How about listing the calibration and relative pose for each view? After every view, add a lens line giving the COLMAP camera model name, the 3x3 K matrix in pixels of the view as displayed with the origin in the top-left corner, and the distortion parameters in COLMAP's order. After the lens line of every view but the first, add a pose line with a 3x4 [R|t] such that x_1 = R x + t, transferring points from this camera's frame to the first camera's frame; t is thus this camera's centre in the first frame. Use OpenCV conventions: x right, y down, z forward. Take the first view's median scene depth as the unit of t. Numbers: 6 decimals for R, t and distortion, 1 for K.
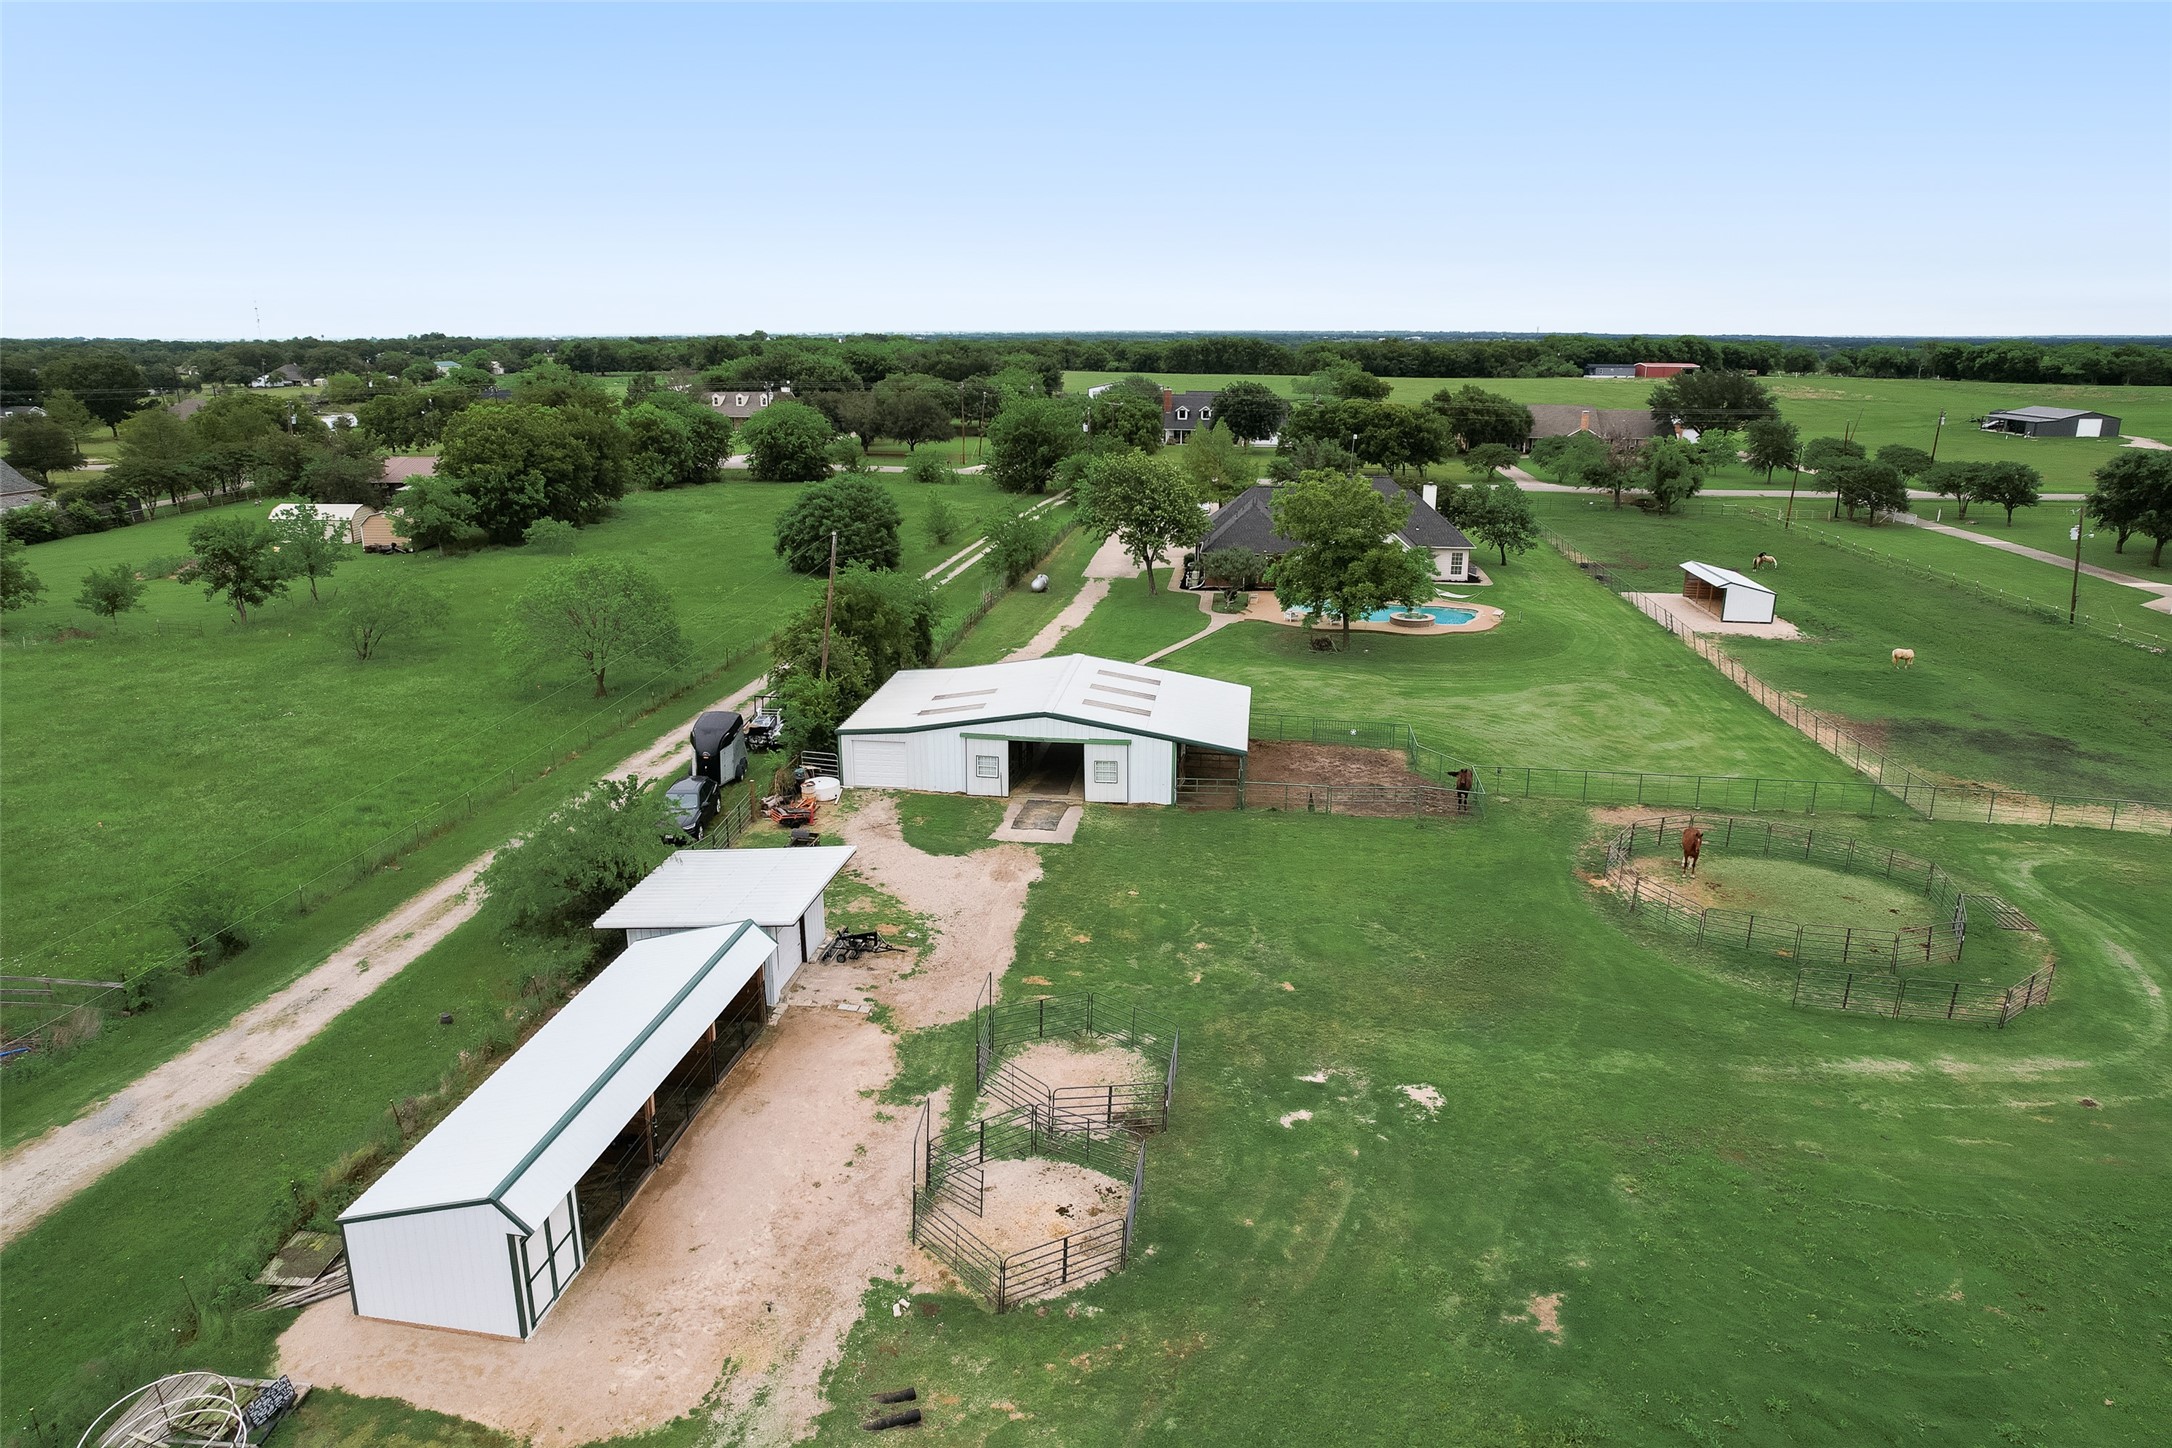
lens RADIAL K [[1389.3, 0, 1086.0], [0, 1389.3, 724.0], [0, 0, 1]] dist [-0.071820, 0.067389]
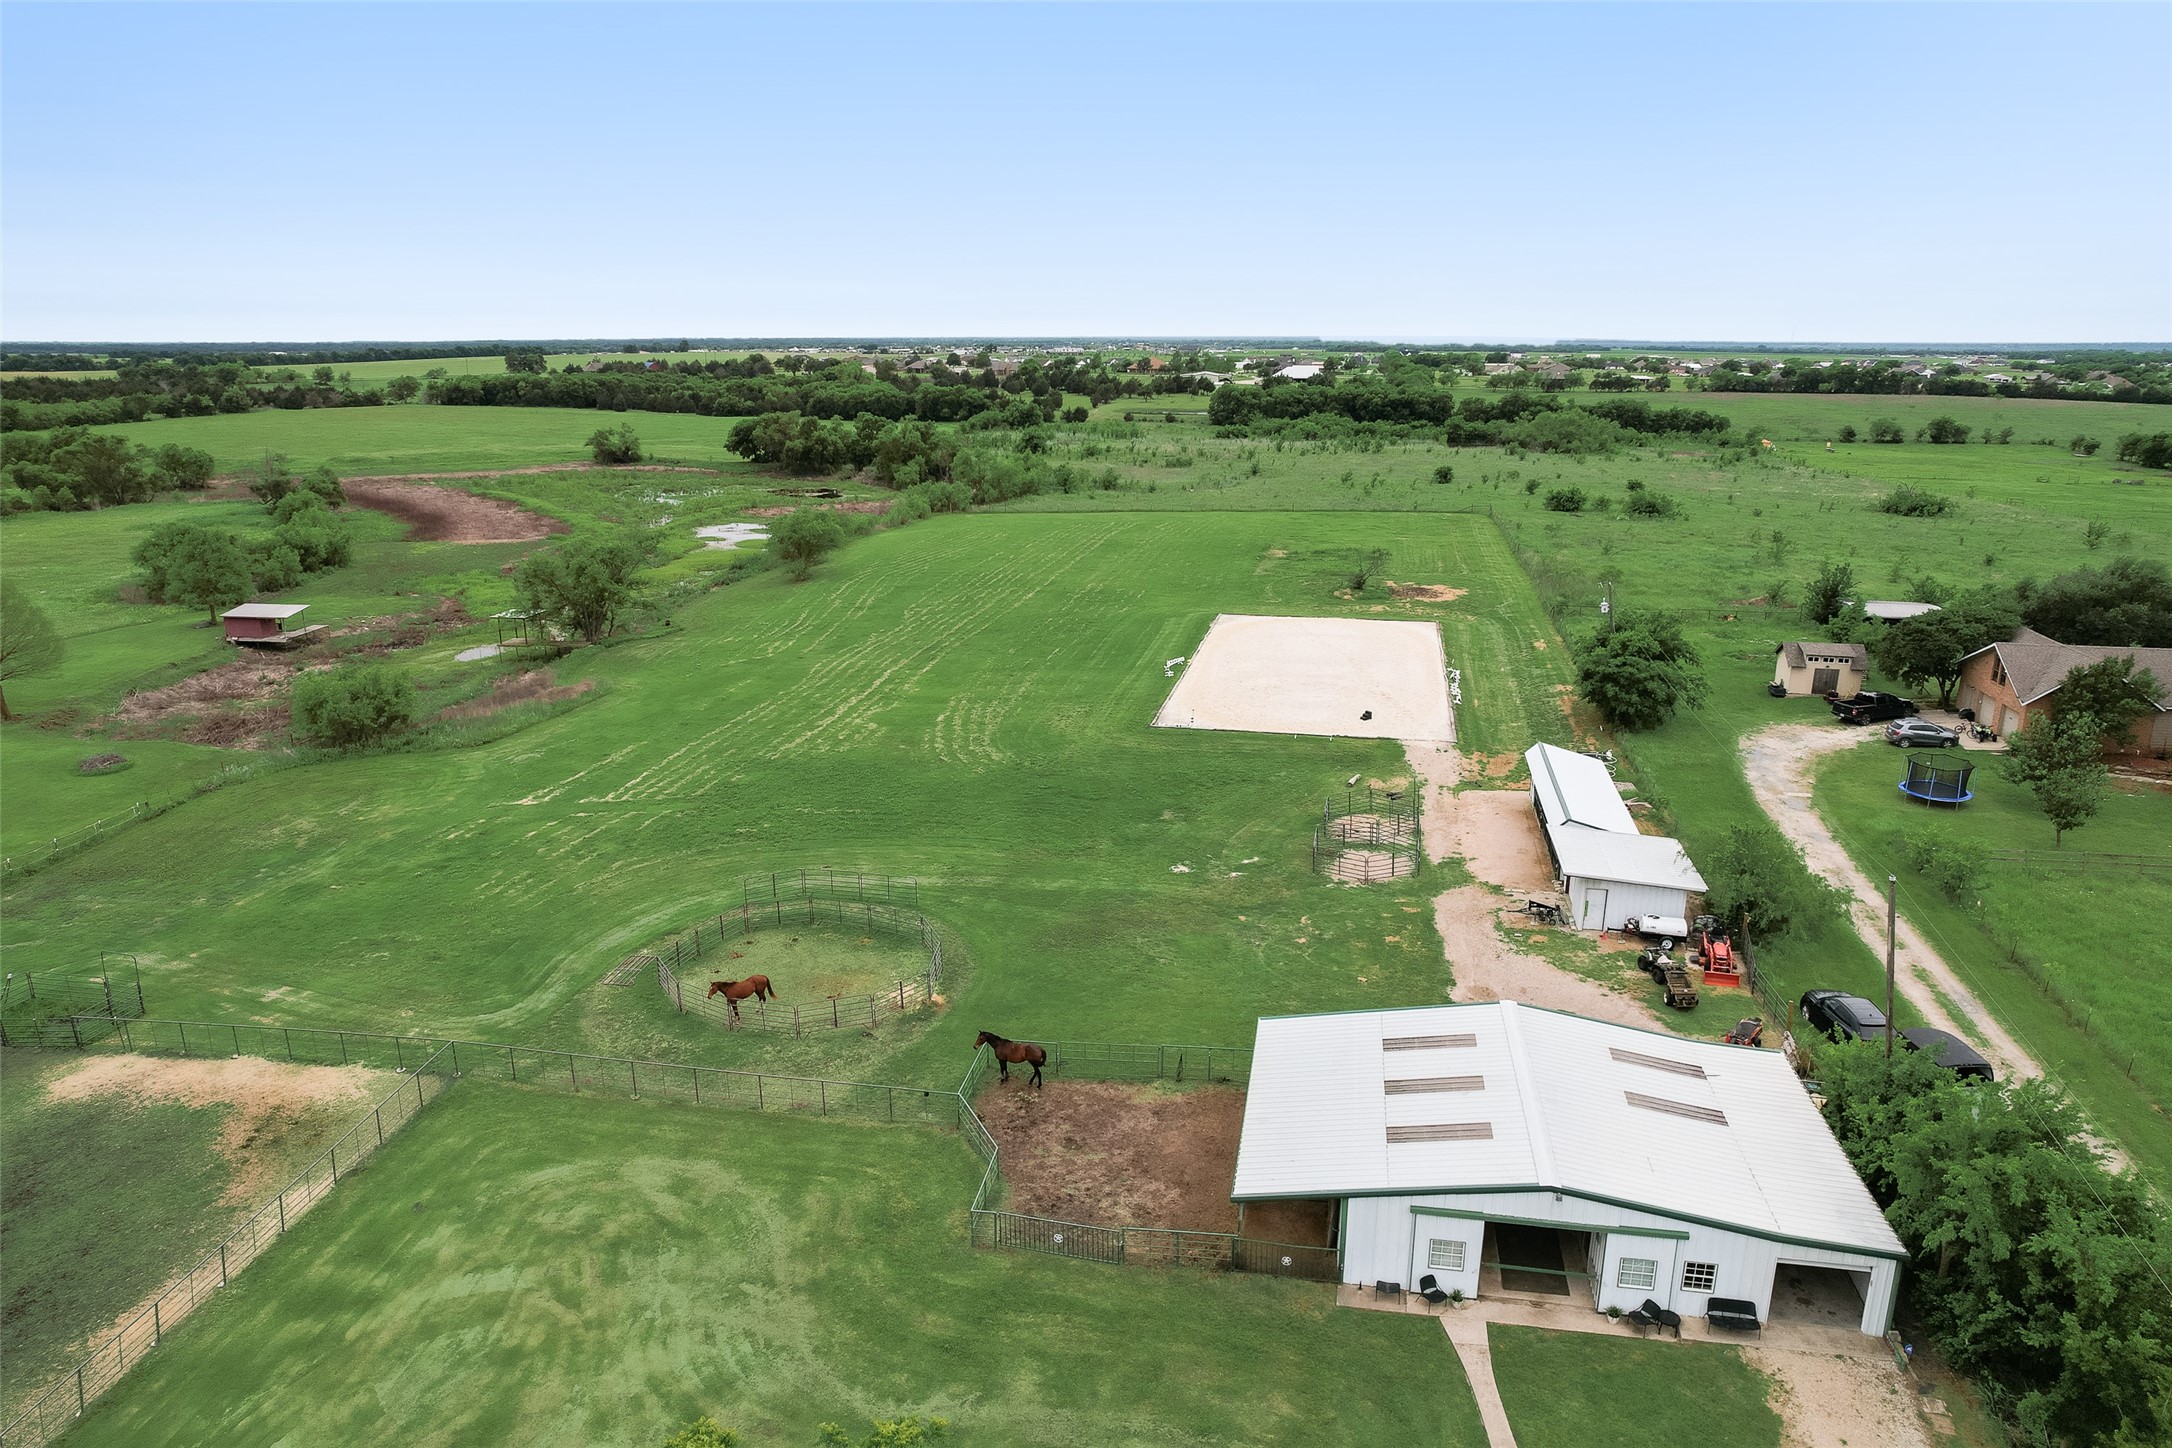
lens RADIAL K [[1389.3, 0, 1086.0], [0, 1389.3, 724.0], [0, 0, 1]] dist [-0.071820, 0.067389]
pose [[-0.998531, -0.014294, 0.052270, 0.104756], [0.015366, 0.850306, 0.526064, -0.339101], [-0.051965, 0.526094, -0.848837, 0.948113]]
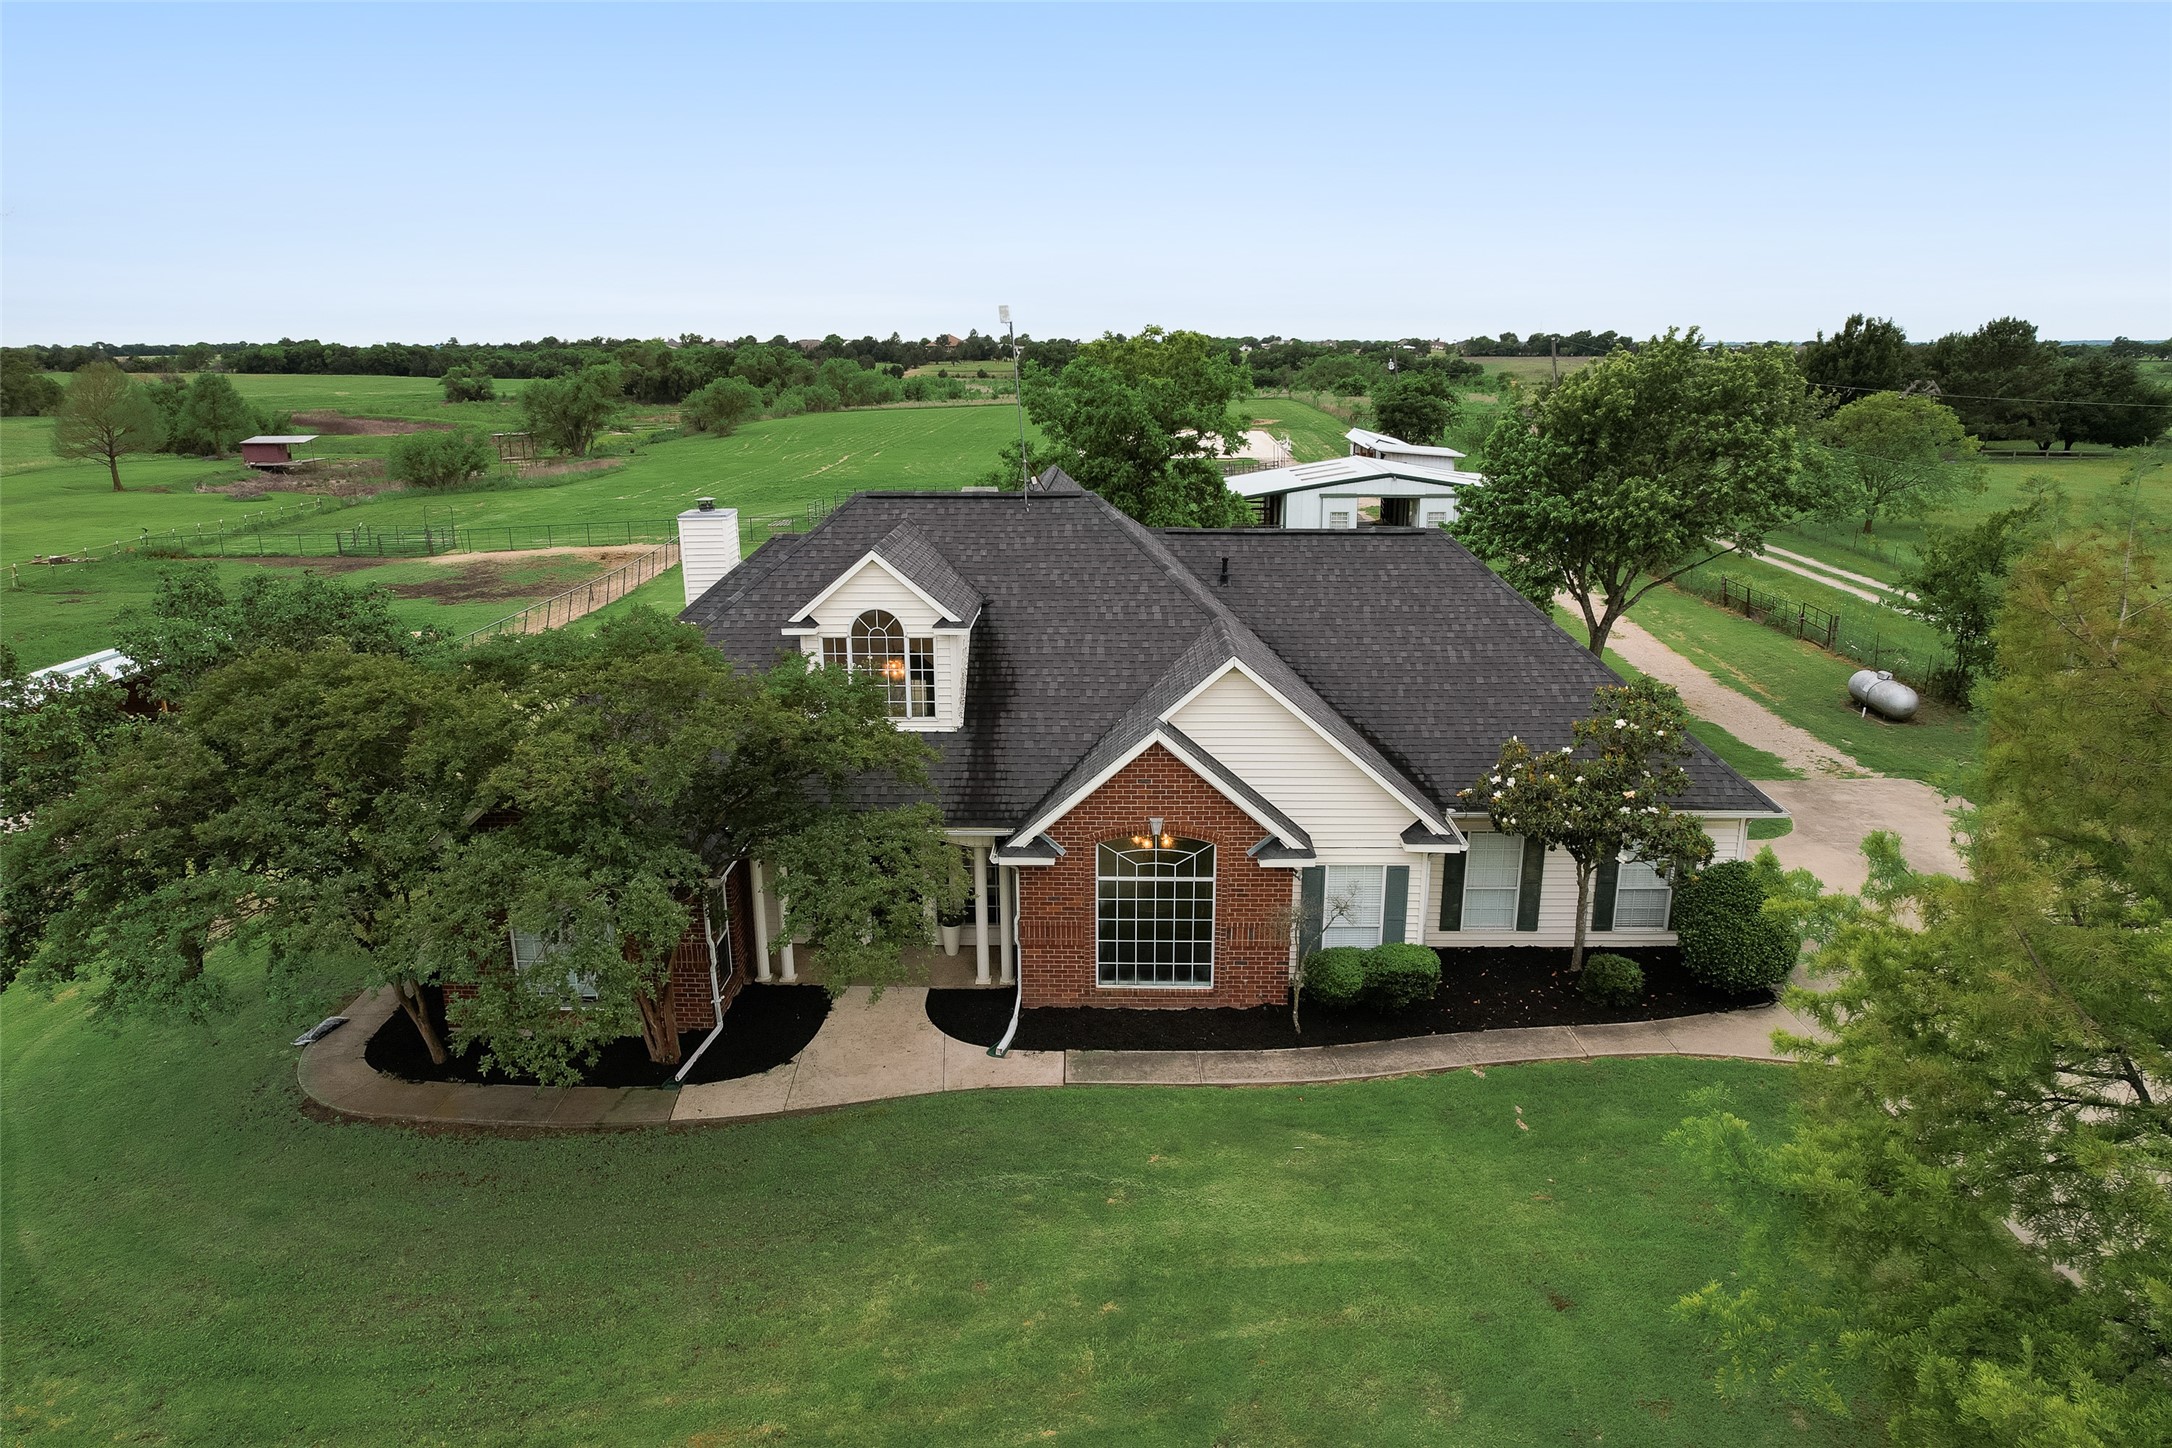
lens RADIAL K [[1400.3, 0, 1086.0], [0, 1400.3, 724.0], [0, 0, 1]] dist [-0.078691, 0.072406]
pose [[-0.994892, 0.030613, -0.096193, 0.228507], [-0.024129, 0.853171, 0.521073, -0.298879], [0.098021, 0.520732, -0.848074, 1.361310]]
